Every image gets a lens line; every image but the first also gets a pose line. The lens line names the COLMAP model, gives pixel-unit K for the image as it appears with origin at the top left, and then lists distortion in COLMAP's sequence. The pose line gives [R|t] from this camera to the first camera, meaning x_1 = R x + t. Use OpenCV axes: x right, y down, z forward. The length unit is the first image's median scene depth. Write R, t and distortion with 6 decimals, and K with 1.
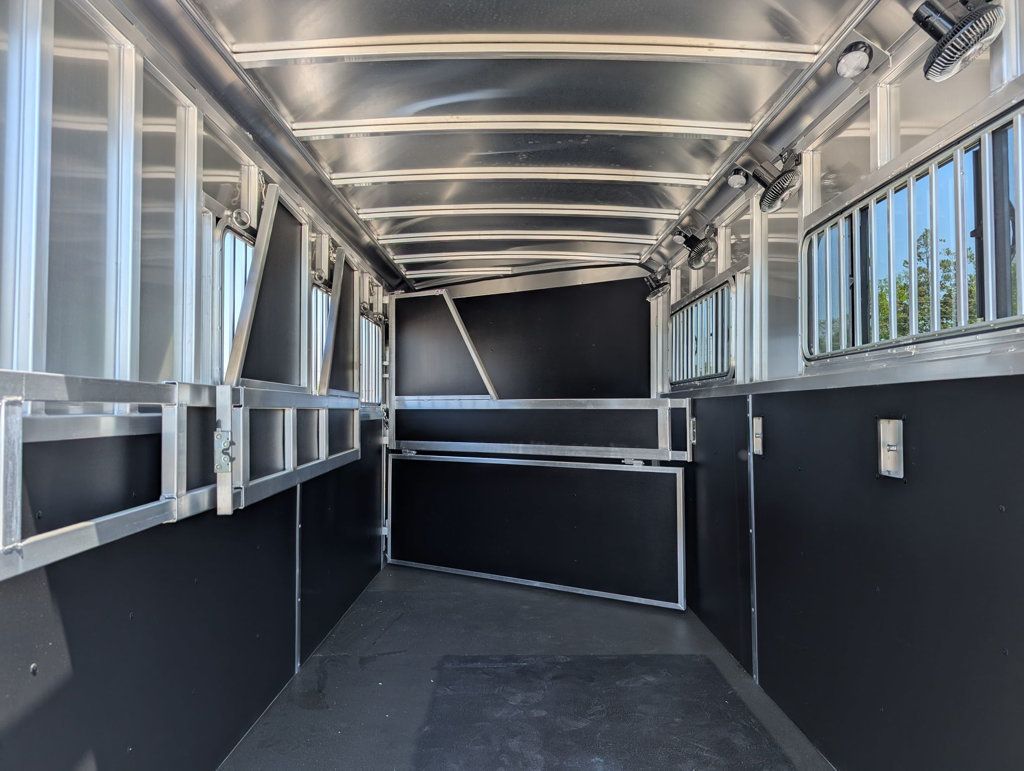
lens RADIAL K [[714.8, 0, 512.0], [0, 714.8, 385.5], [0, 0, 1]] dist [0.002297, -0.003379]
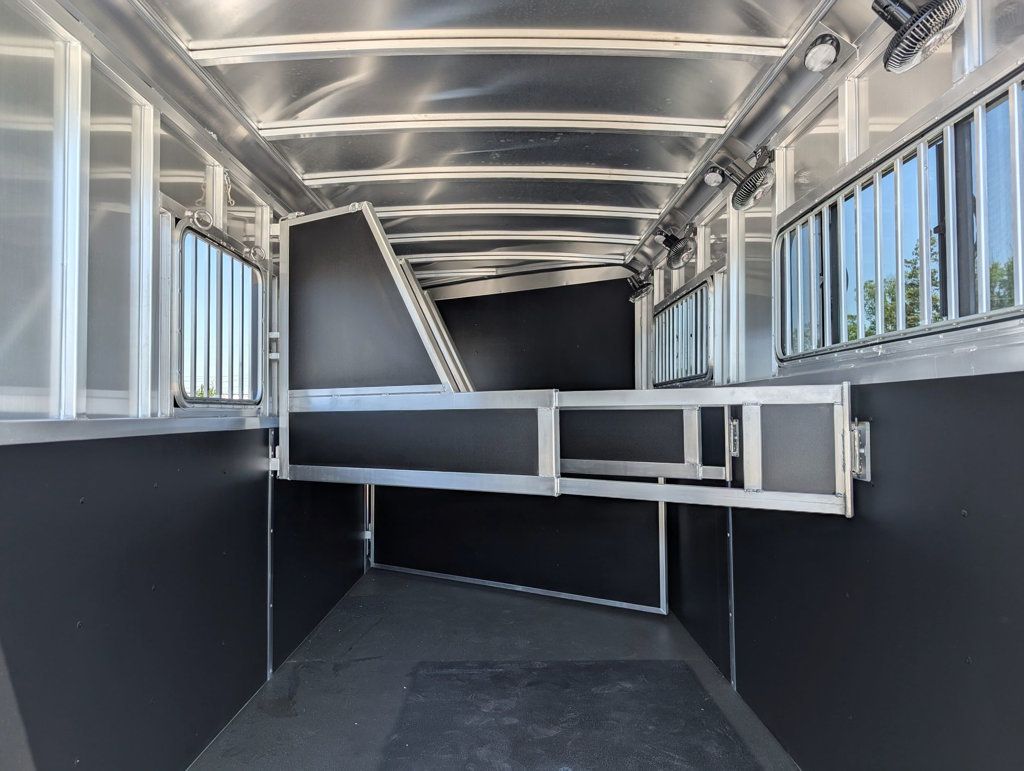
lens RADIAL K [[714.0, 0, 513.3], [0, 714.0, 388.2], [0, 0, 1]] dist [0.000275, 0.000354]
pose [[0.999977, -0.003833, -0.005636, 0.050146], [0.003838, 0.999992, 0.001011, -0.000436], [0.005632, -0.001032, 0.999984, 0.018049]]
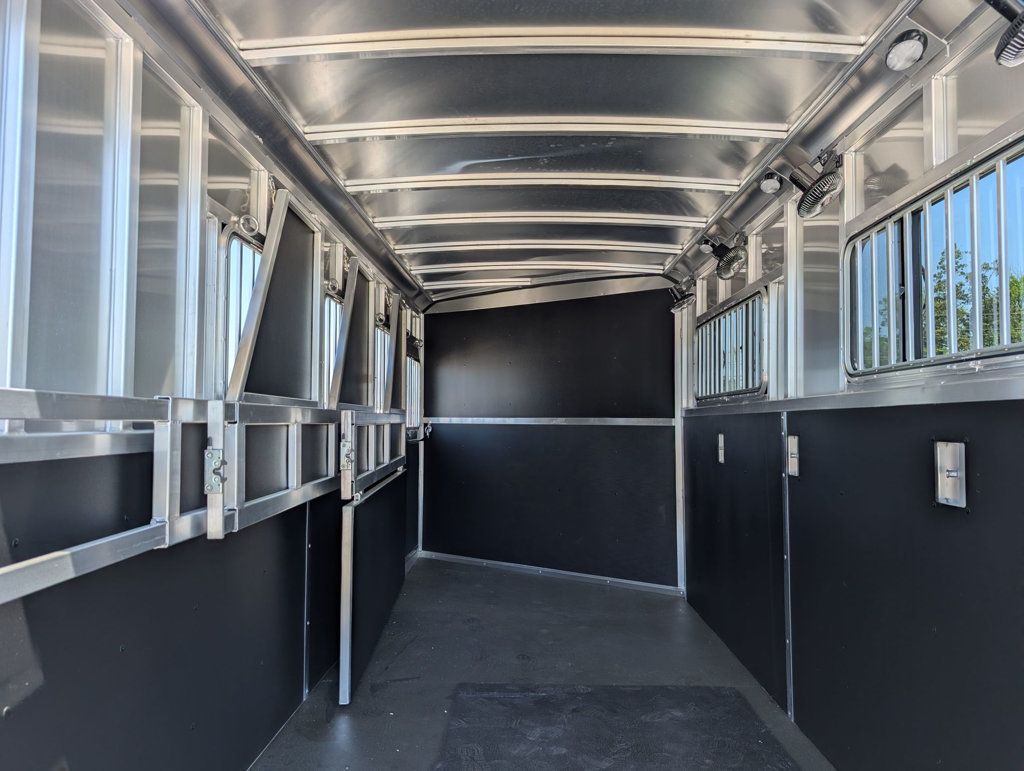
lens RADIAL K [[704.9, 0, 508.4], [0, 704.9, 388.0], [0, 0, 1]] dist [-0.002015, -0.000611]
pose [[0.999542, 0.004891, -0.029859, -0.003327], [-0.005277, 0.999903, -0.012877, -0.005219], [0.029793, 0.013029, 0.999471, 0.069658]]
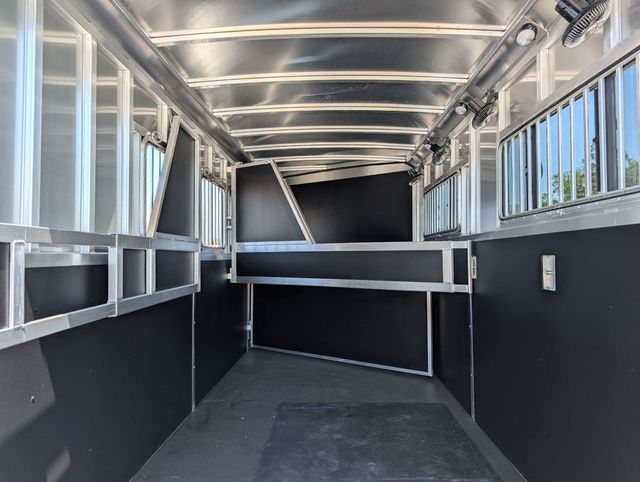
lens RADIAL K [[450.1, 0, 320.0], [0, 450.1, 241.0], [0, 0, 1]] dist [0.001299, -0.001758]
pose [[0.999335, -0.003480, -0.036299, 0.036770], [0.003484, 0.999994, 0.000060, 0.010582], [0.036299, -0.000186, 0.999341, -0.033922]]
